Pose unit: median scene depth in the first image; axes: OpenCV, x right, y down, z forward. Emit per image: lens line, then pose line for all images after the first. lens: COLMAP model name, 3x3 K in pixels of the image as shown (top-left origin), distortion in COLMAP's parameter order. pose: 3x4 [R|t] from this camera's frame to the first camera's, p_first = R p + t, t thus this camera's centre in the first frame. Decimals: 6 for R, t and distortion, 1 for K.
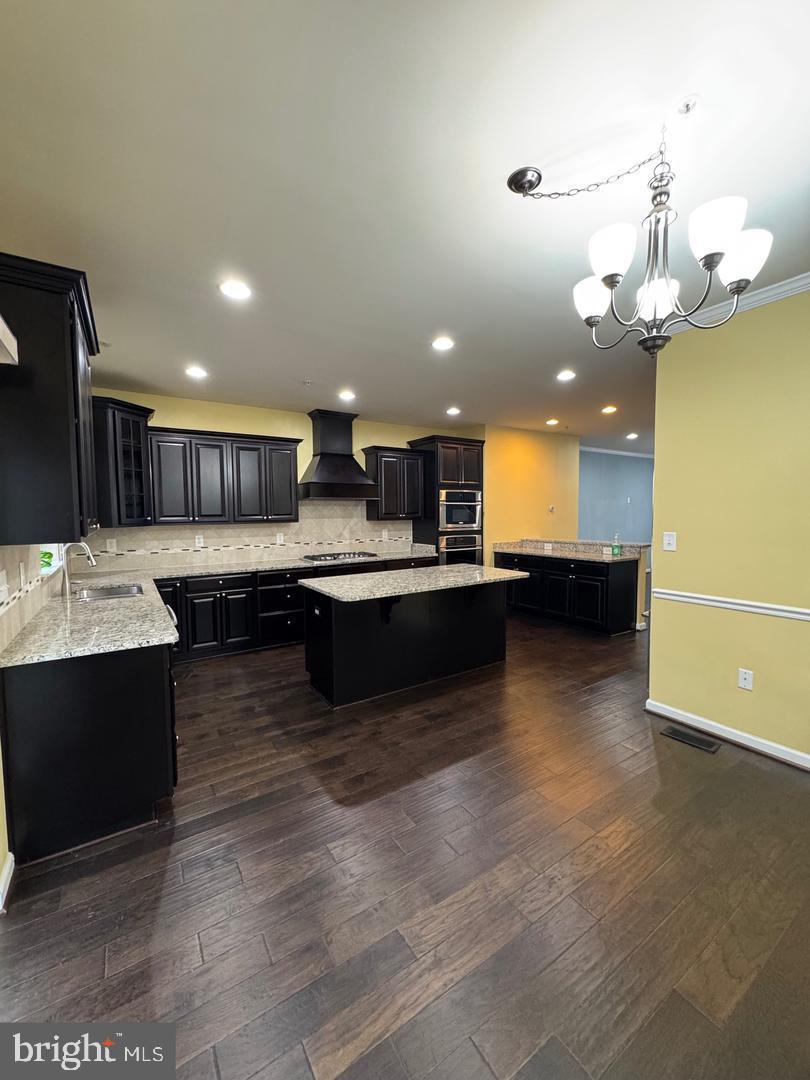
lens RADIAL K [[434.1, 0, 404.5], [0, 434.1, 537.1], [0, 0, 1]] dist [0.001251, 0.000113]
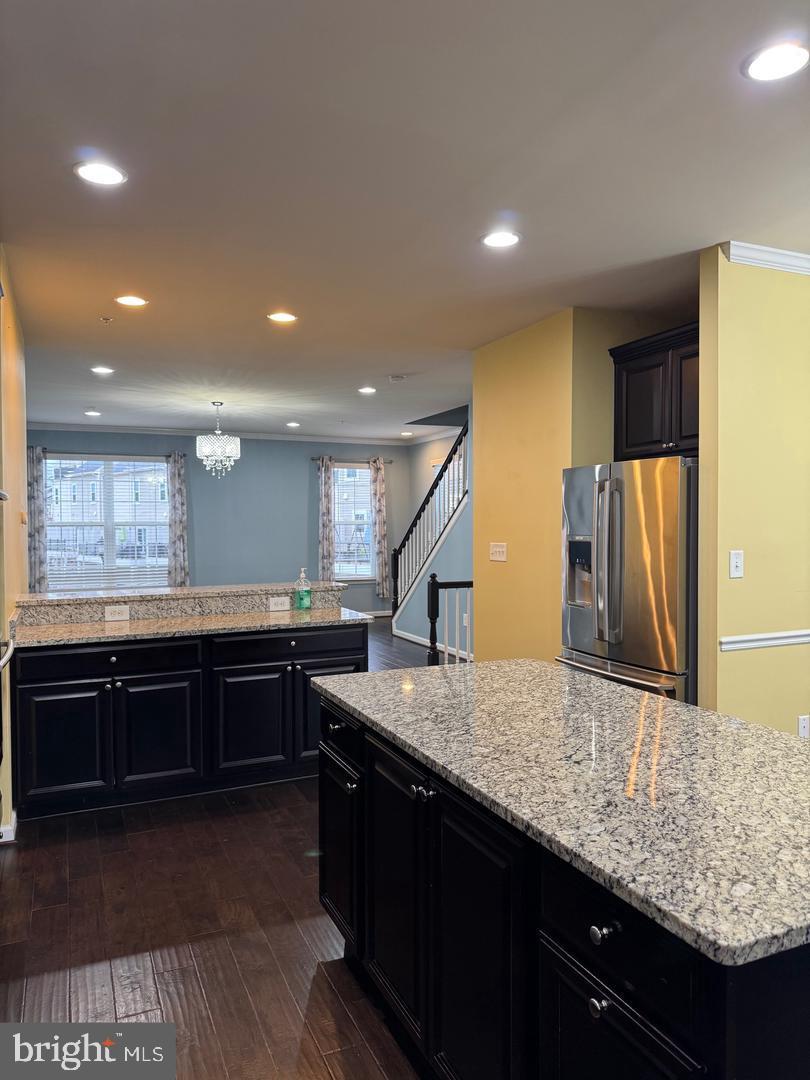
lens RADIAL K [[763.5, 0, 406.5], [0, 763.5, 540.1], [0, 0, 1]] dist [0.000002, -0.000019]
pose [[0.176755, -0.023371, 0.983977, -0.337177], [0.068520, 0.997585, 0.011385, -0.038848], [-0.981867, 0.065410, 0.177930, 0.691762]]
